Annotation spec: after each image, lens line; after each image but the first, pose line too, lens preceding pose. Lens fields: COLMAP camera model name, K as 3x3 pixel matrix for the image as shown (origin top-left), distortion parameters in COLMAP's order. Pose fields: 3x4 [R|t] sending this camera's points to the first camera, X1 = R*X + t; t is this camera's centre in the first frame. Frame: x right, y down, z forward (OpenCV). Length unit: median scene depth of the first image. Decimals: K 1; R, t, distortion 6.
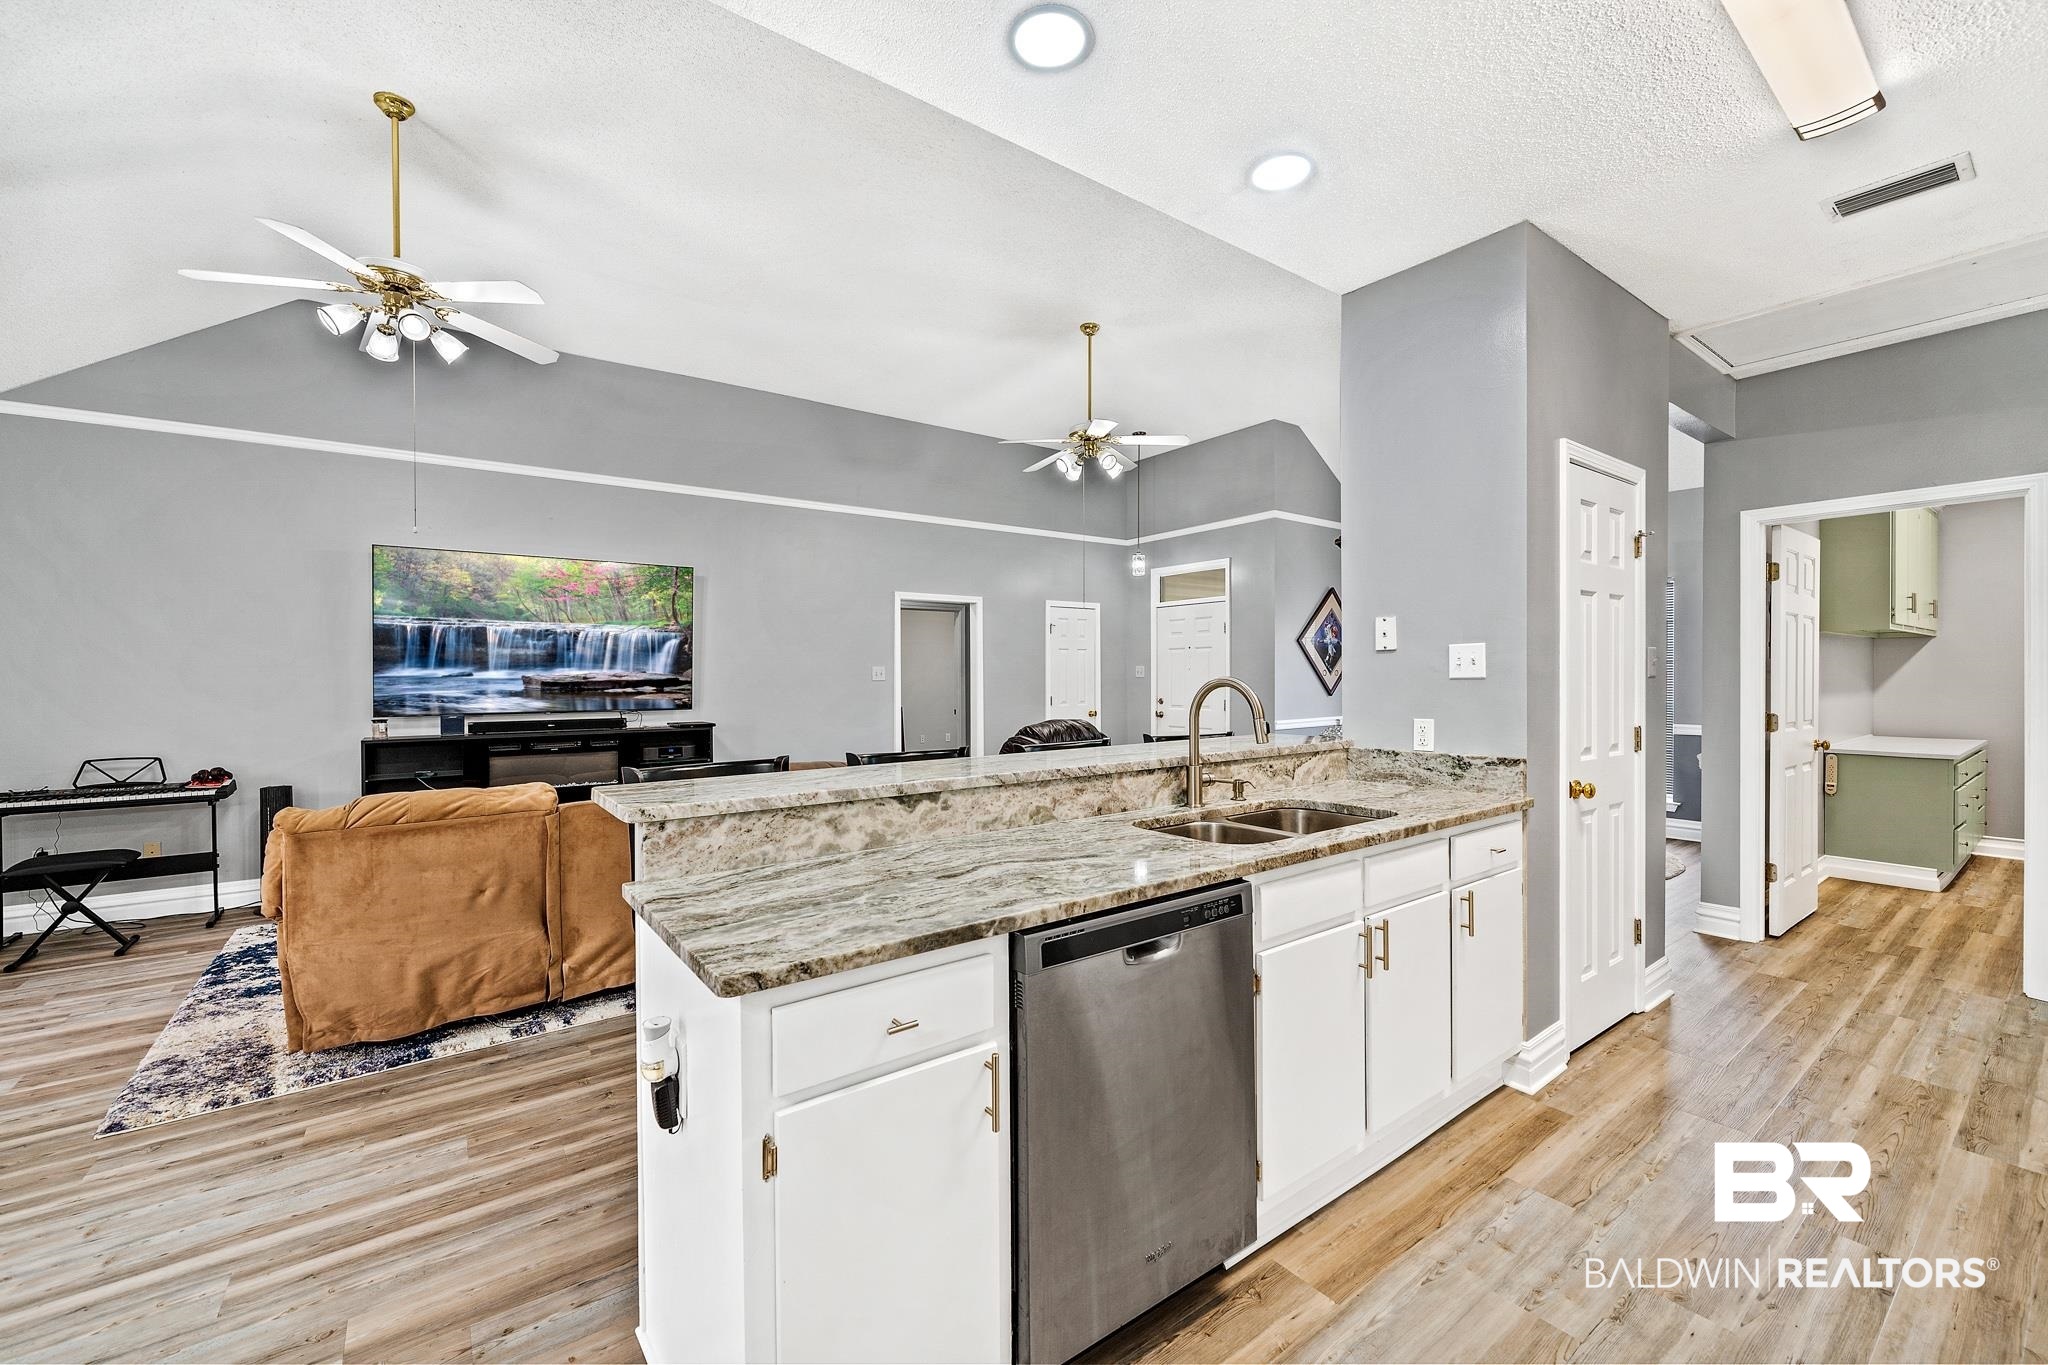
lens RADIAL K [[813.8, 0, 1013.9], [0, 813.8, 673.1], [0, 0, 1]] dist [-0.003218, 0.000340]
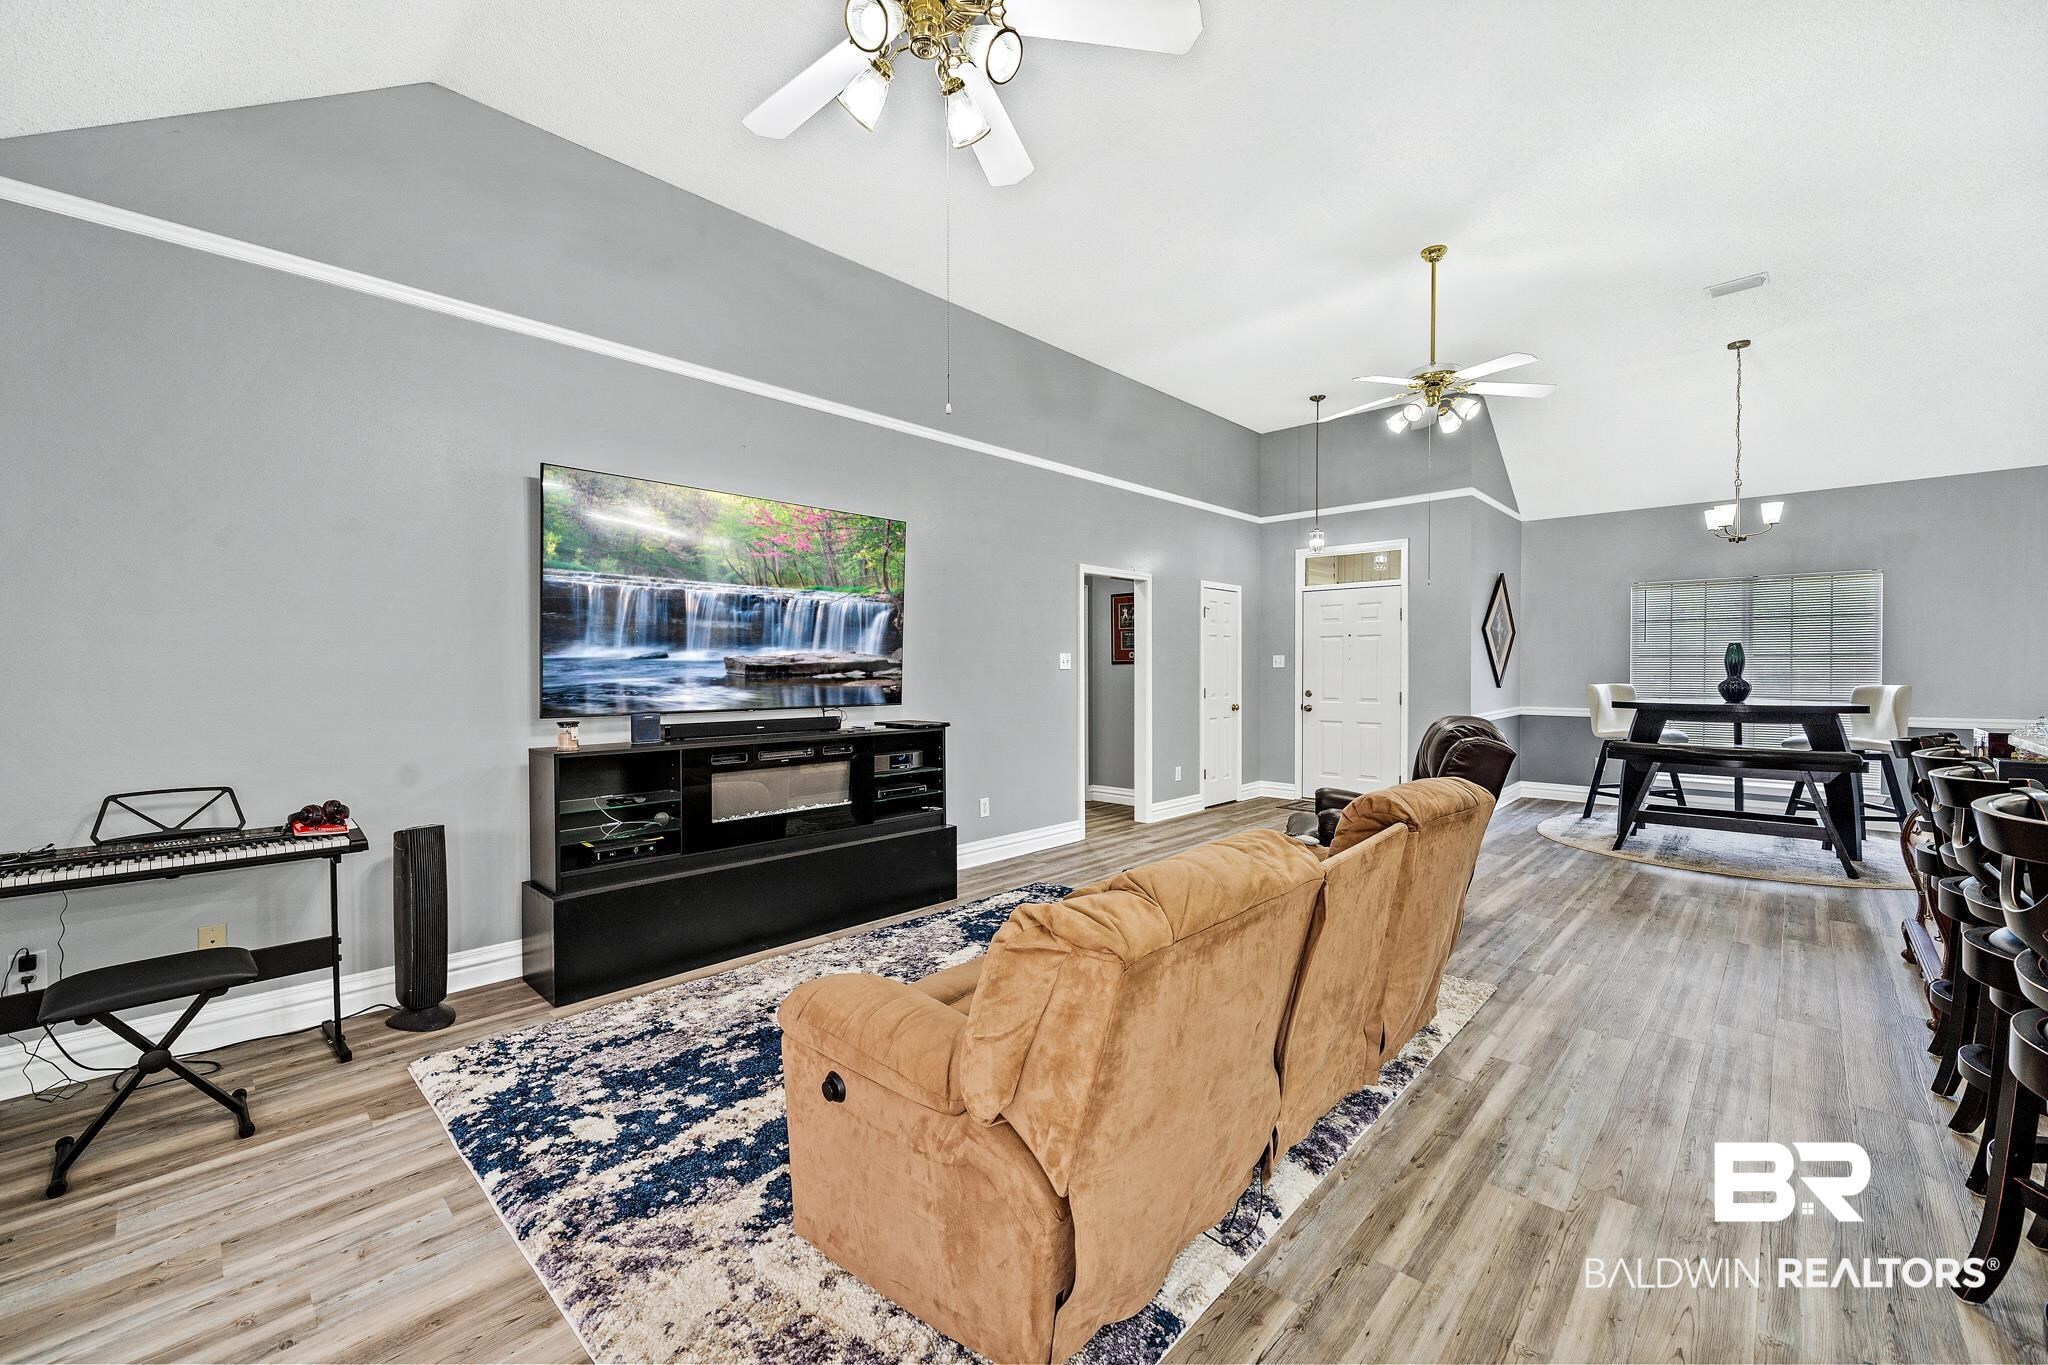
lens RADIAL K [[813.8, 0, 1025.4], [0, 813.8, 673.5], [0, 0, 1]] dist [-0.003218, 0.000340]
pose [[0.983344, 0.004342, 0.181704, -0.487164], [-0.006644, 0.999905, 0.012061, 0.006147], [-0.181634, -0.013067, 0.983279, 0.245899]]
